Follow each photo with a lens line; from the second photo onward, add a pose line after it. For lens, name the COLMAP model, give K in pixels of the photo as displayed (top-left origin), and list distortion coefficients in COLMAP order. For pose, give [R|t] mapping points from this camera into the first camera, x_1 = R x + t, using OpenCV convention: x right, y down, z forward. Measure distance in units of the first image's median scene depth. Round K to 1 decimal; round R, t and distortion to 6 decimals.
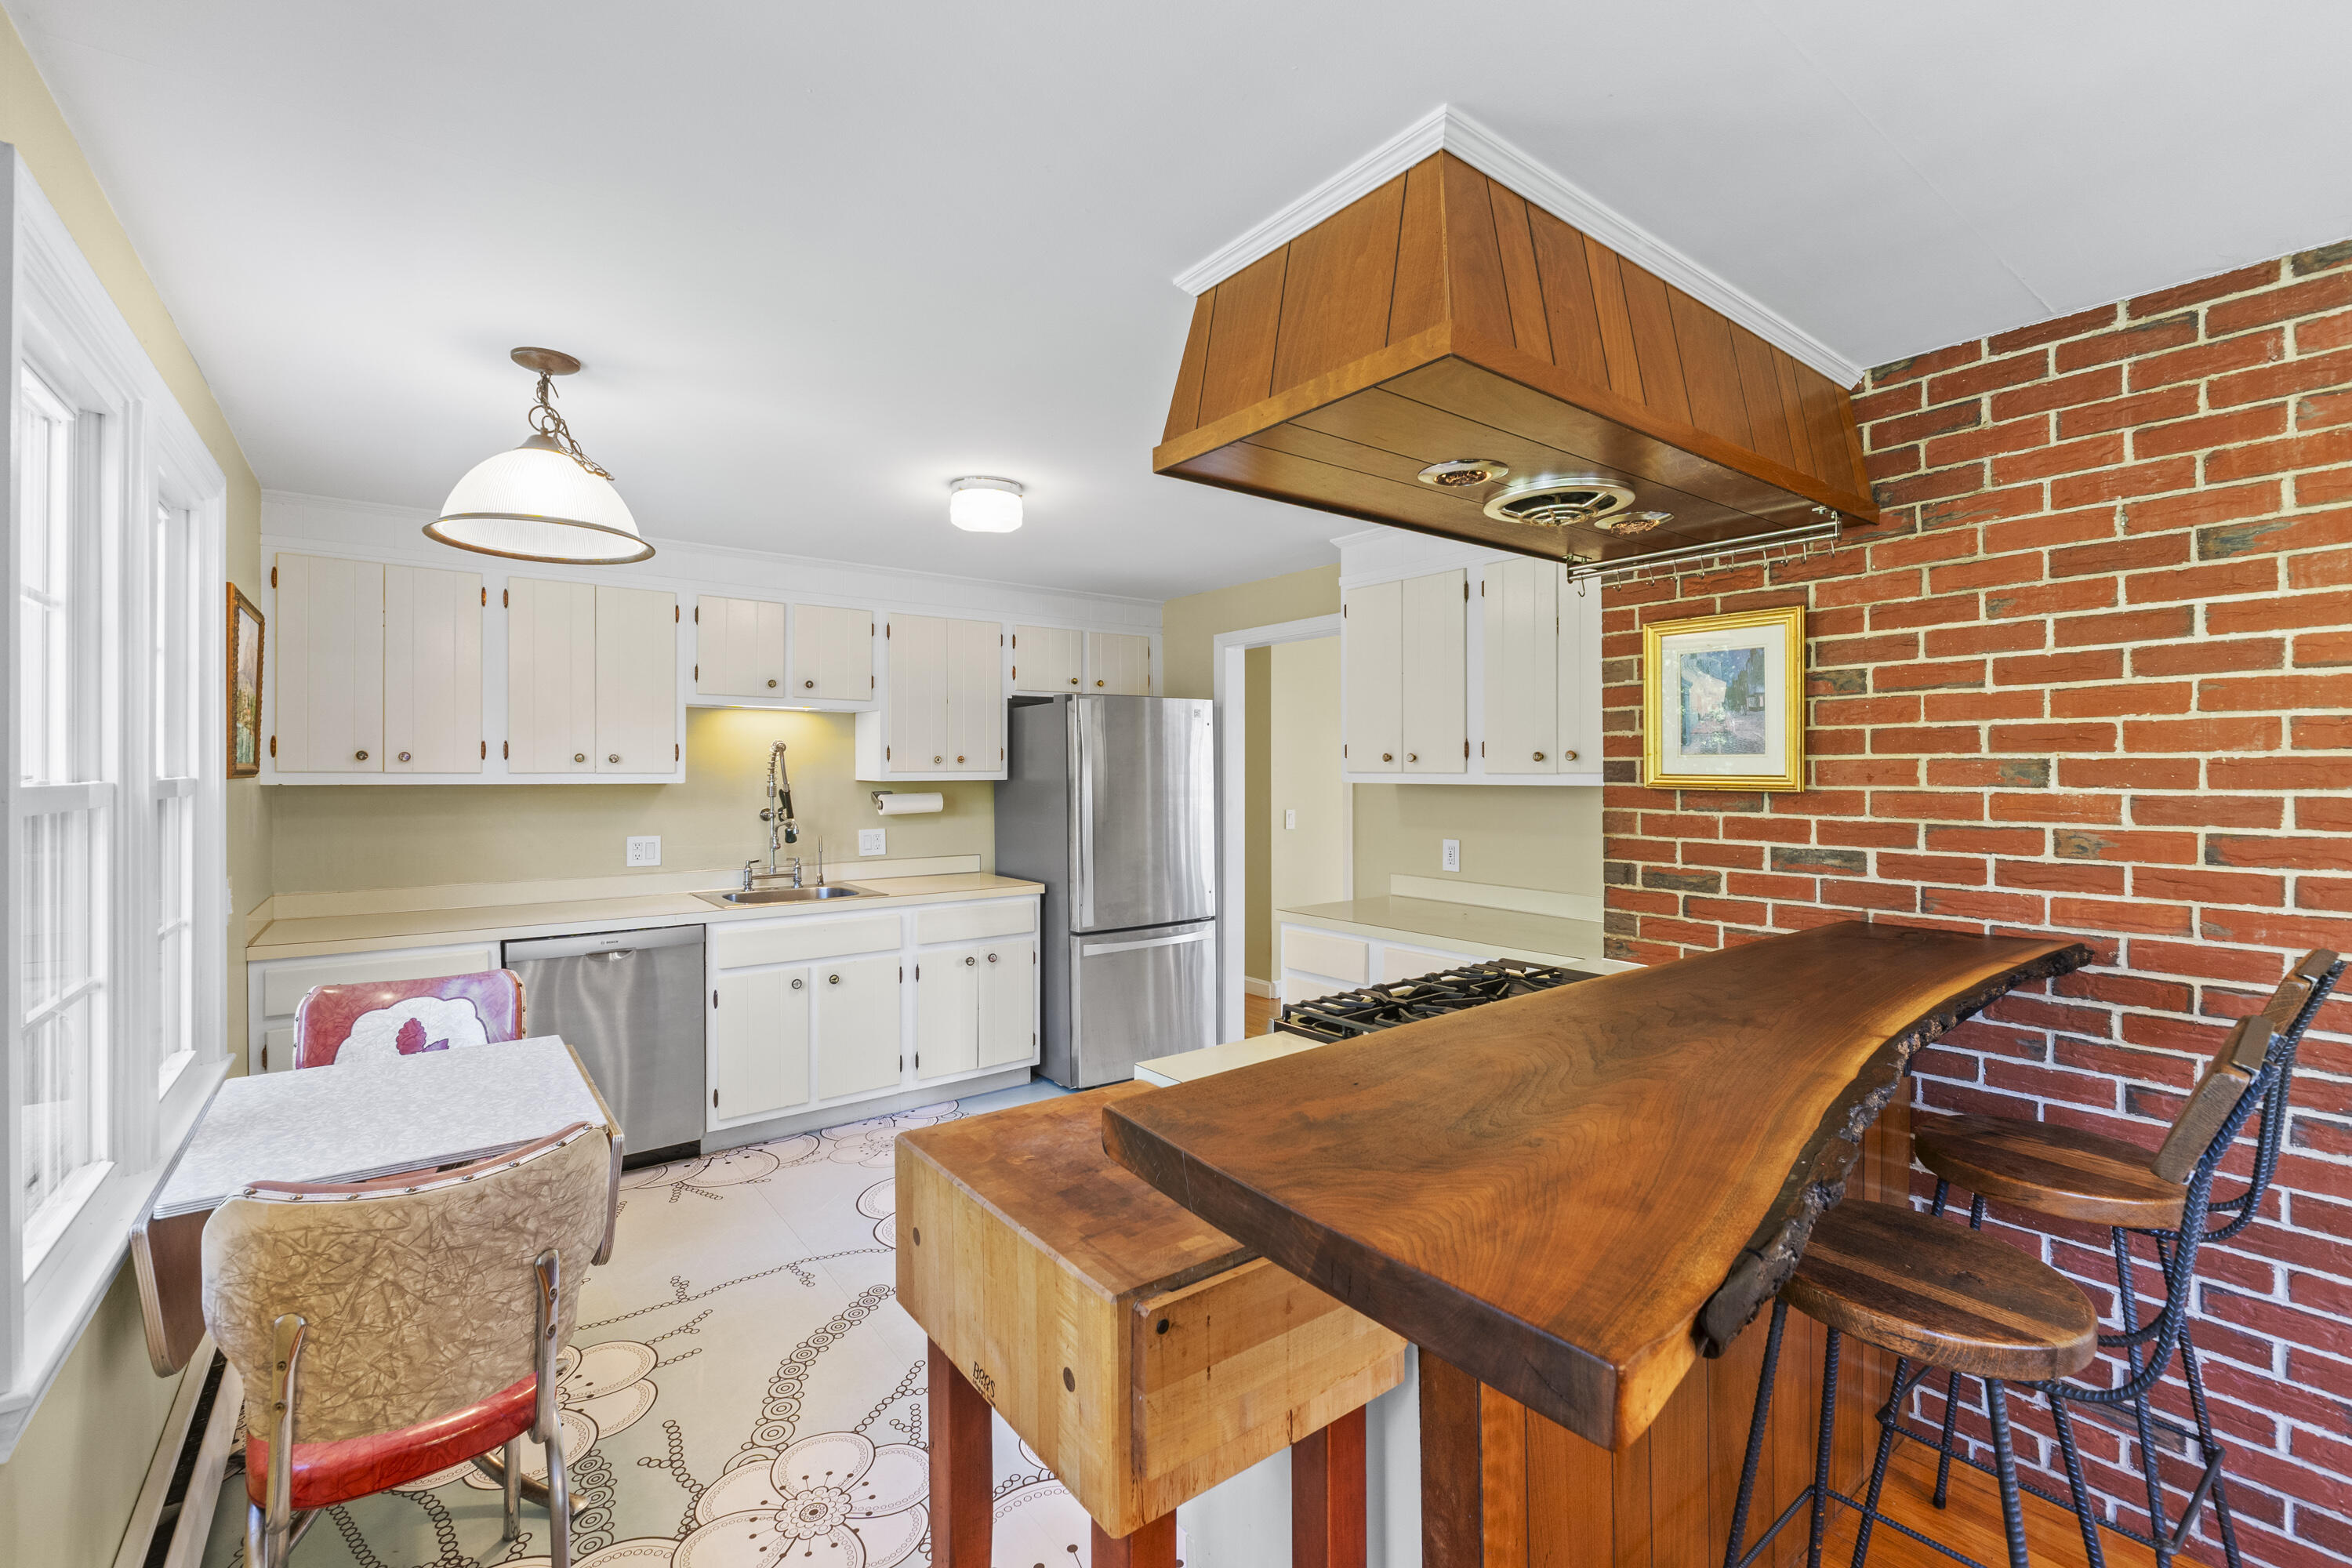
lens RADIAL K [[991.7, 0, 1157.0], [0, 991.7, 770.0], [0, 0, 1]] dist [-0.008002, 0.001326]
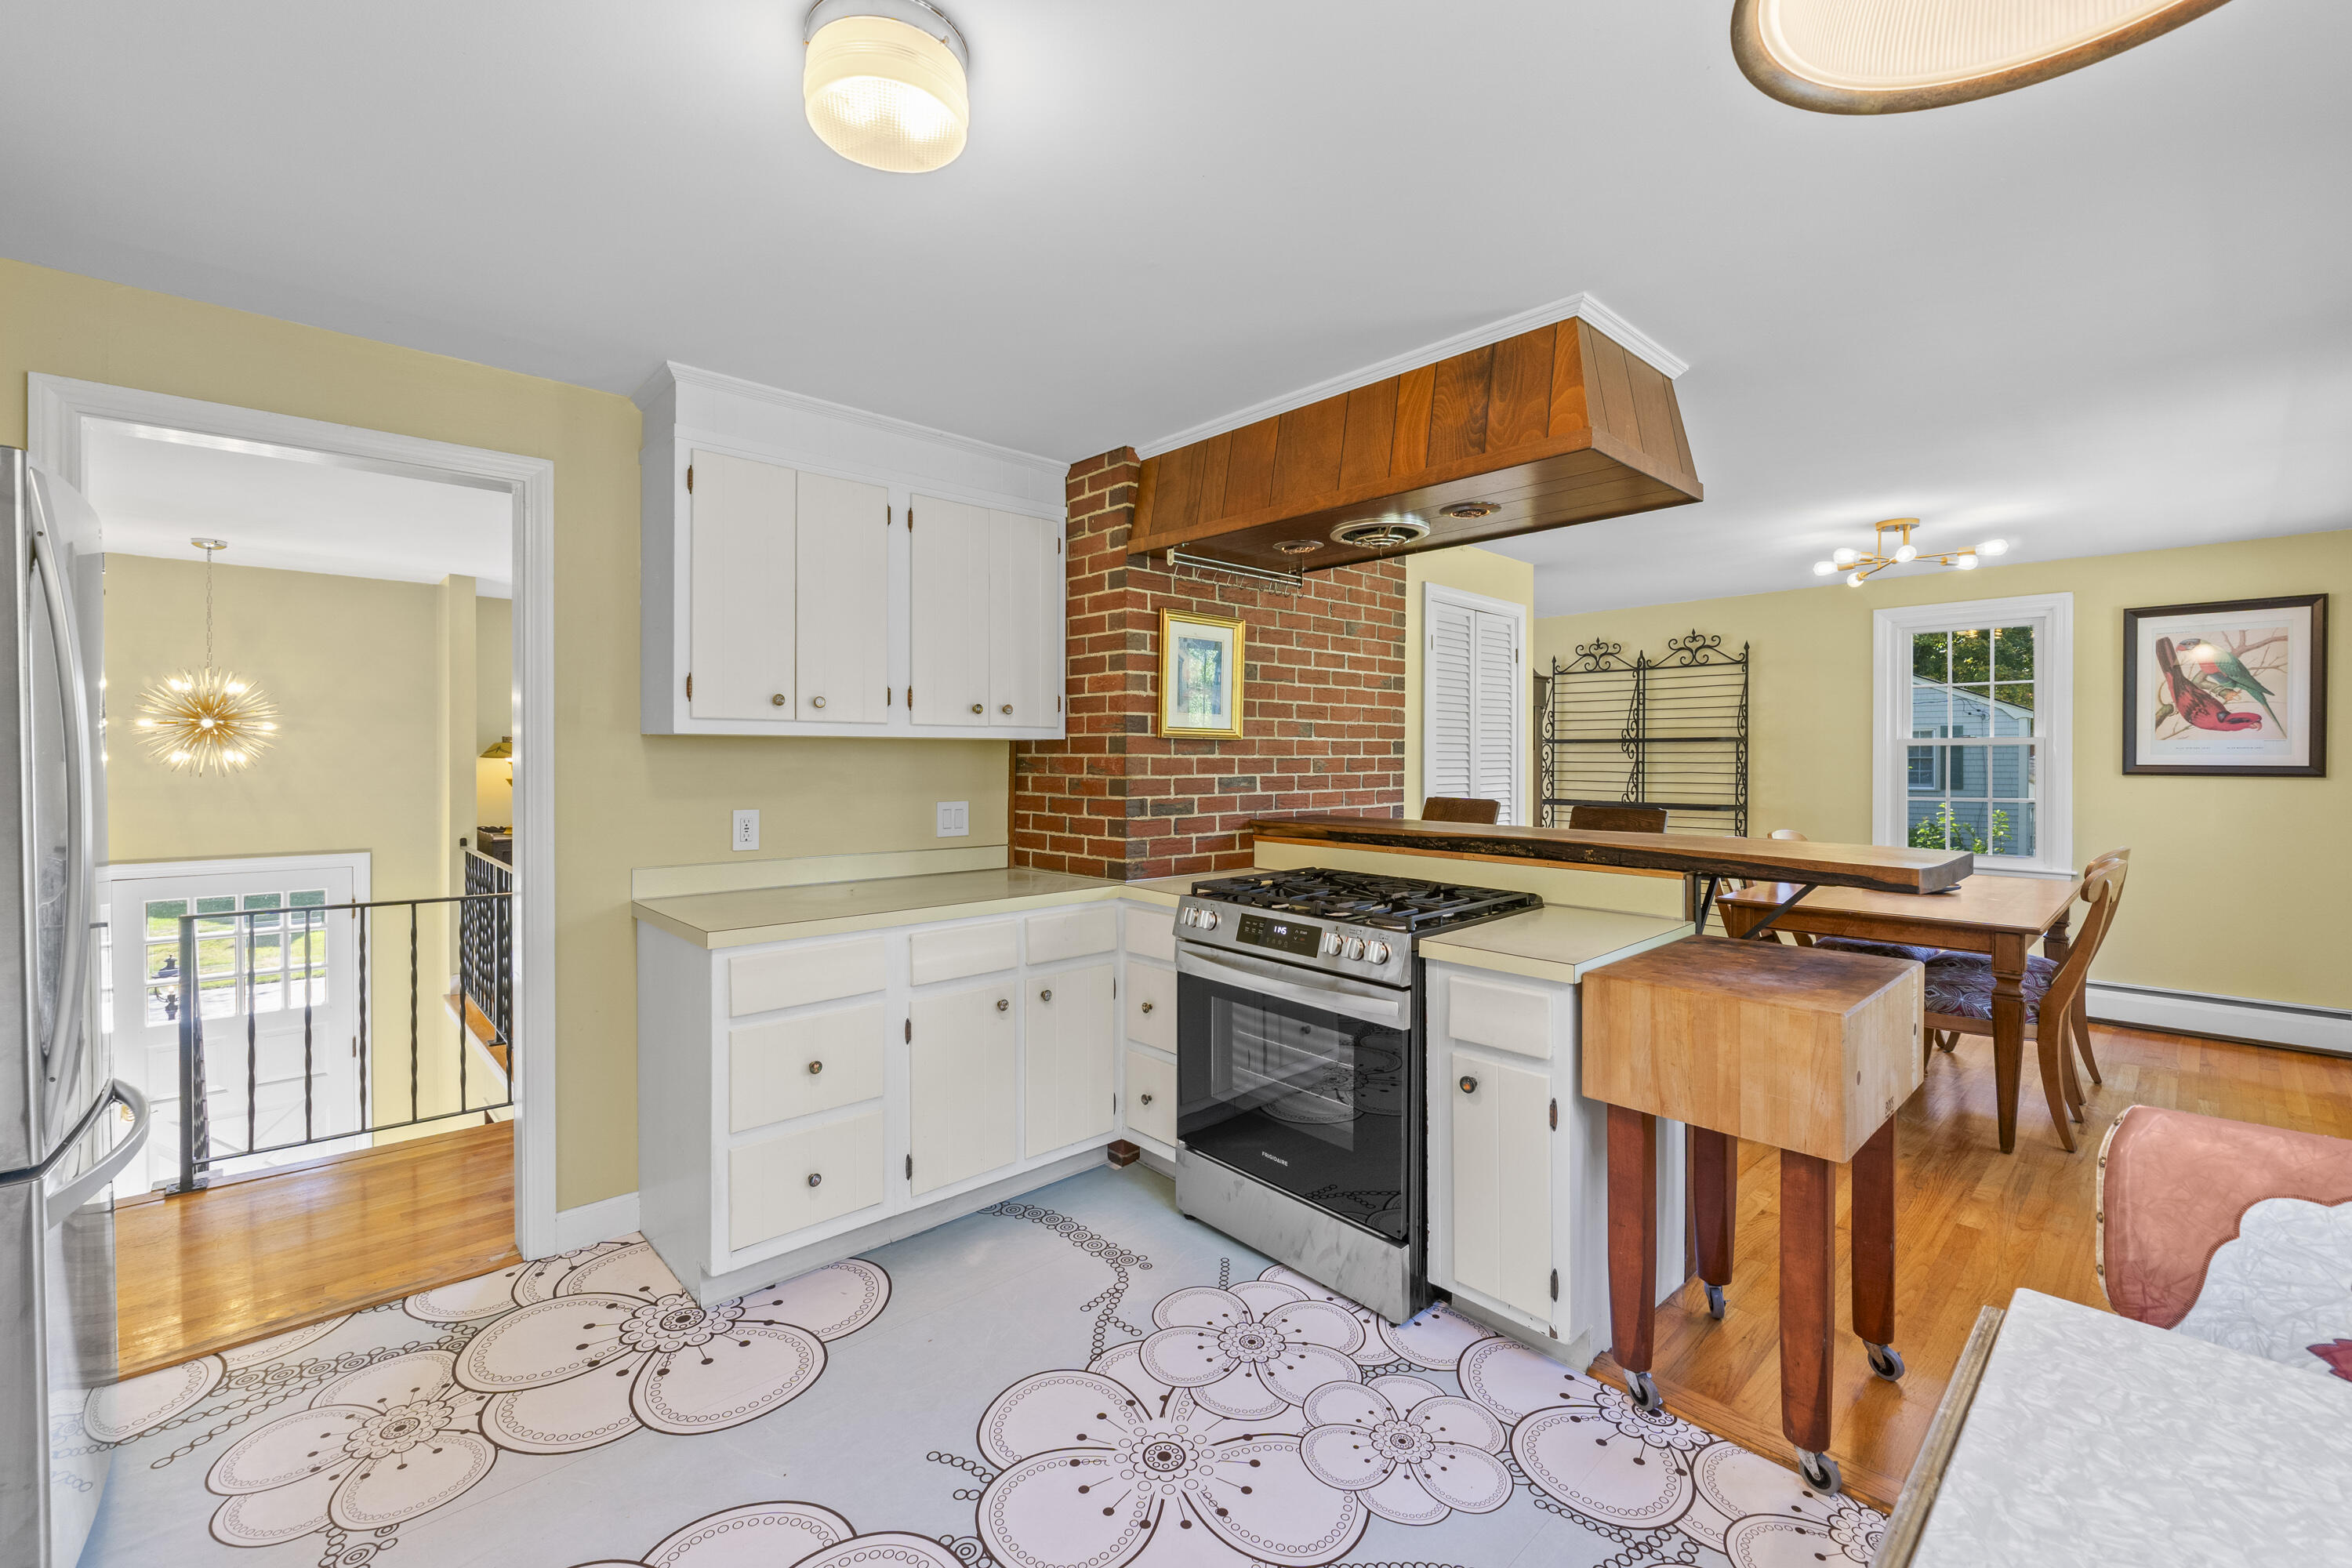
lens RADIAL K [[991.7, 0, 1178.3], [0, 991.7, 761.1], [0, 0, 1]] dist [-0.008002, 0.001326]
pose [[-0.116403, -0.001163, 0.993201, -0.795968], [0.001680, 0.999998, 0.001368, 0.048271], [-0.993201, 0.001828, -0.116401, 1.162699]]
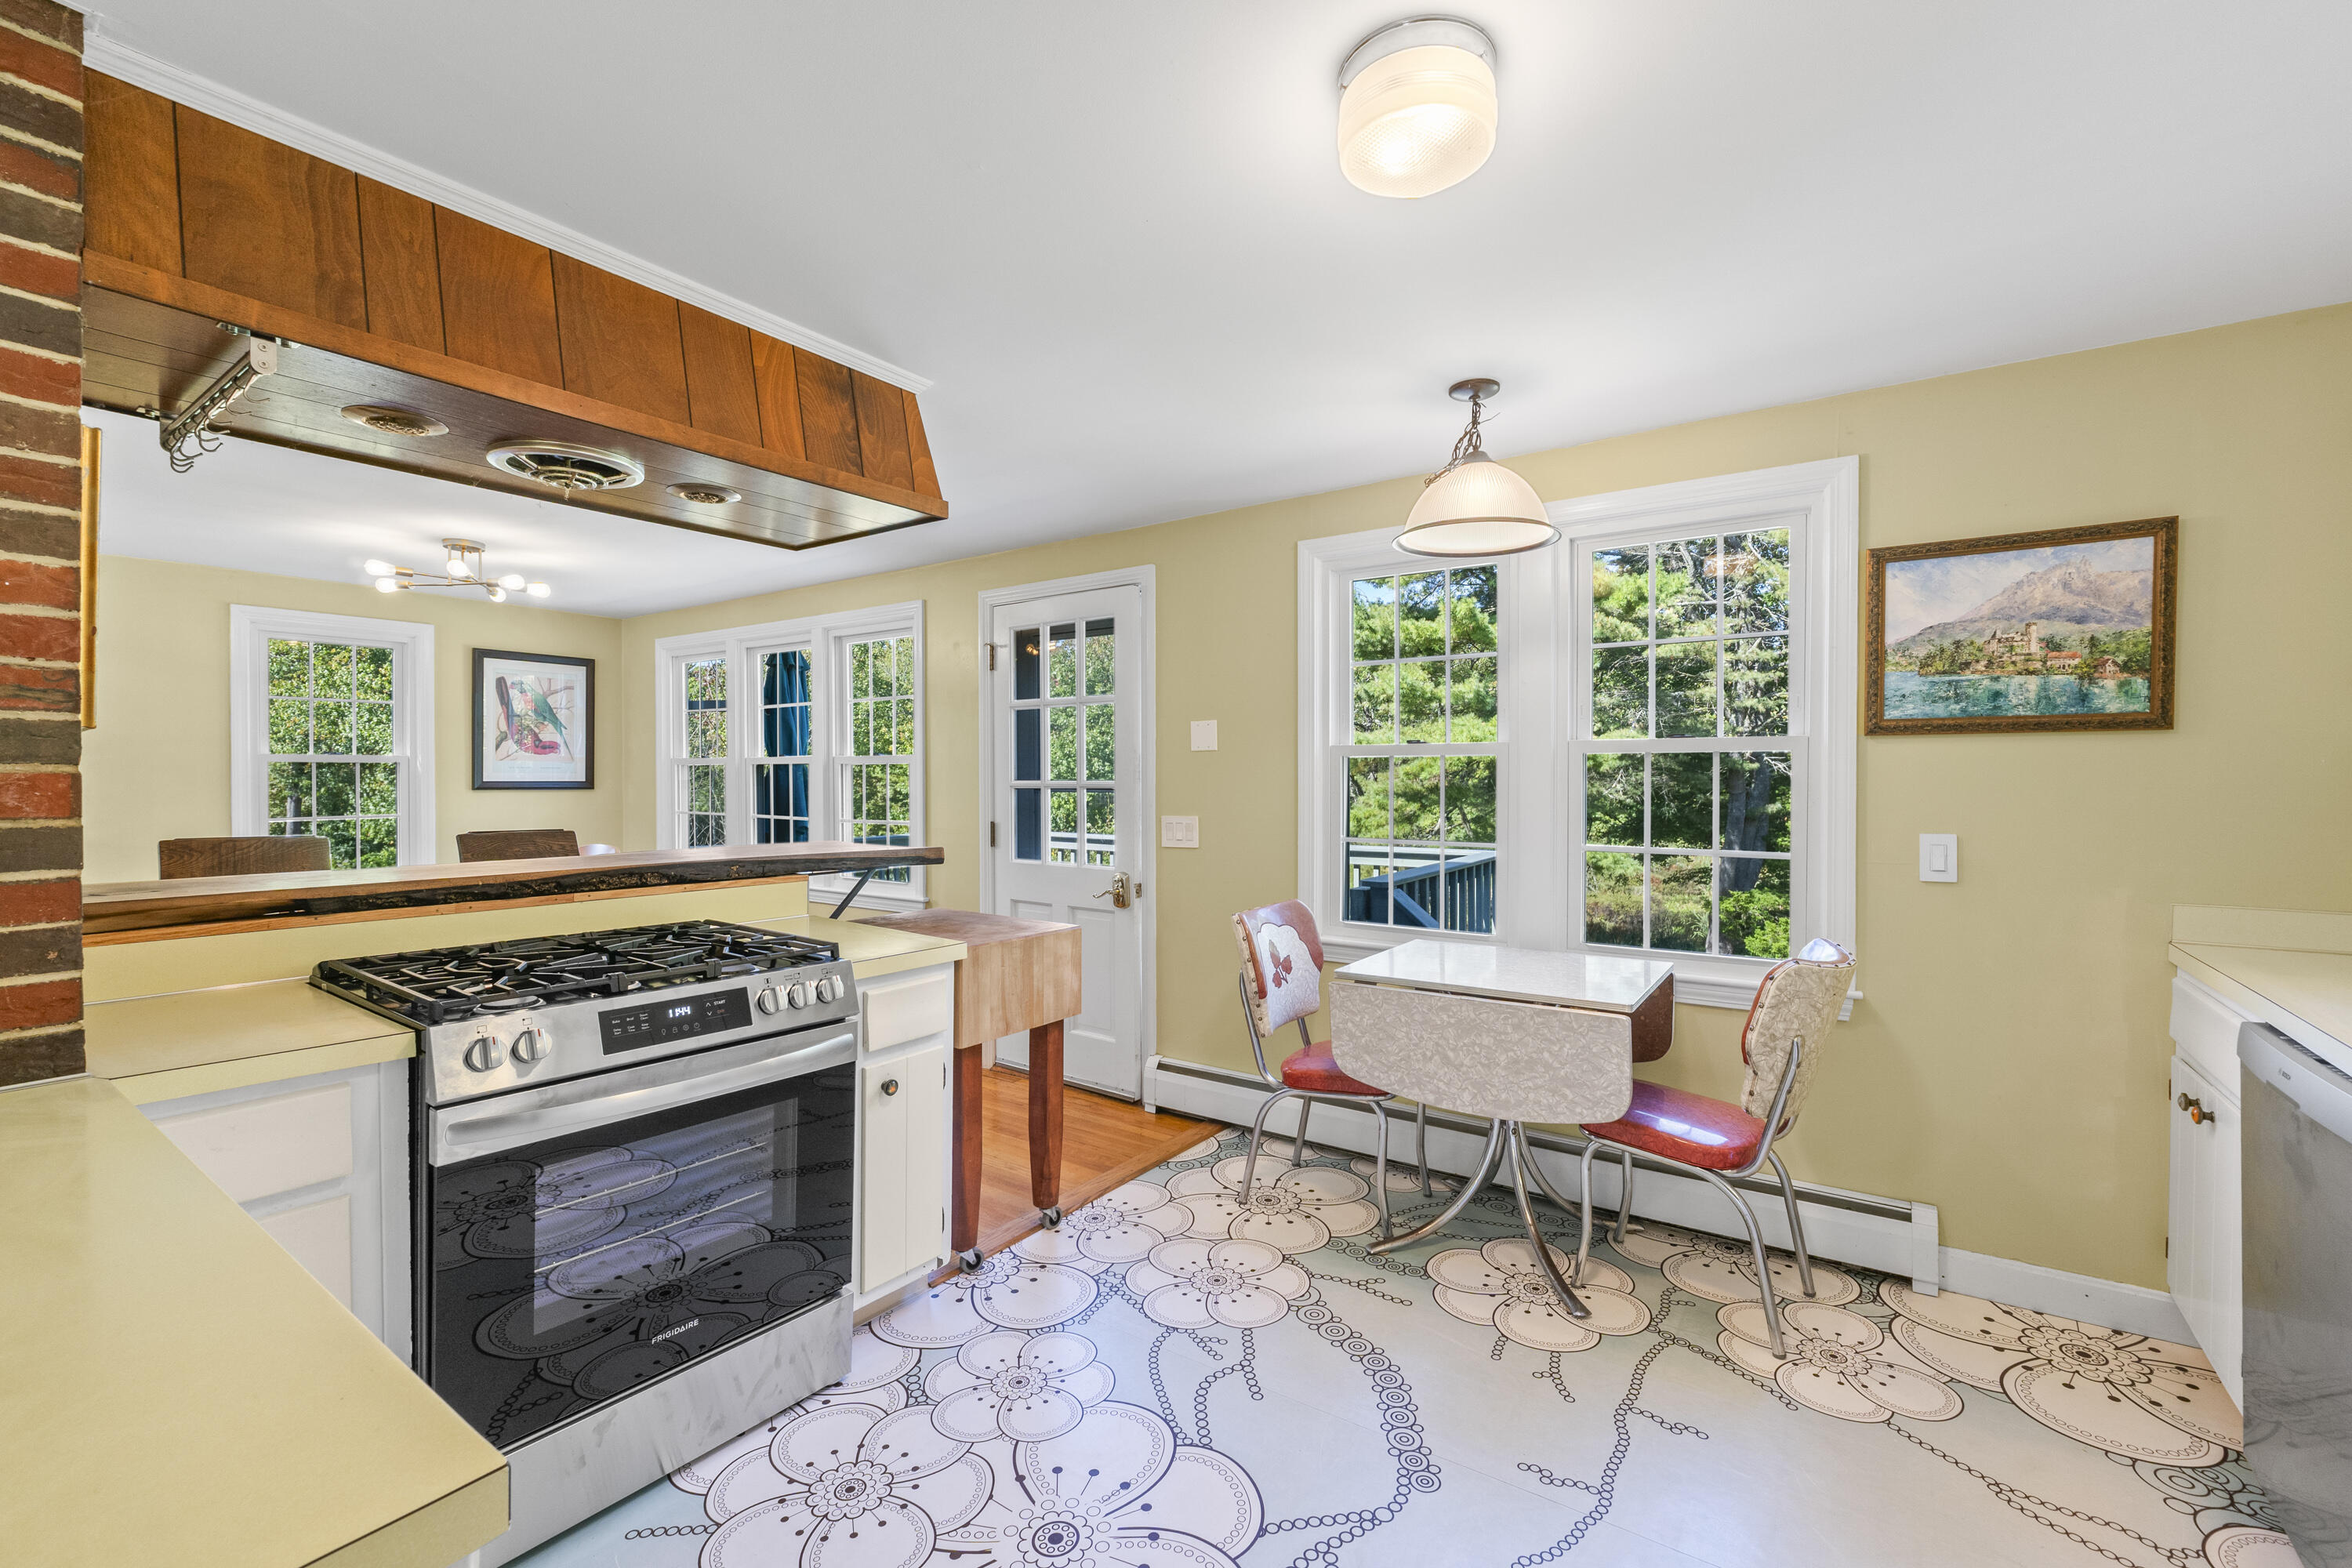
lens RADIAL K [[991.7, 0, 1183.3], [0, 991.7, 789.4], [0, 0, 1]] dist [-0.008002, 0.001326]
pose [[-0.946218, 0.008748, -0.323411, 0.098446], [0.003503, 0.999853, 0.016795, 0.046988], [0.323511, 0.014759, -0.946109, 1.765749]]
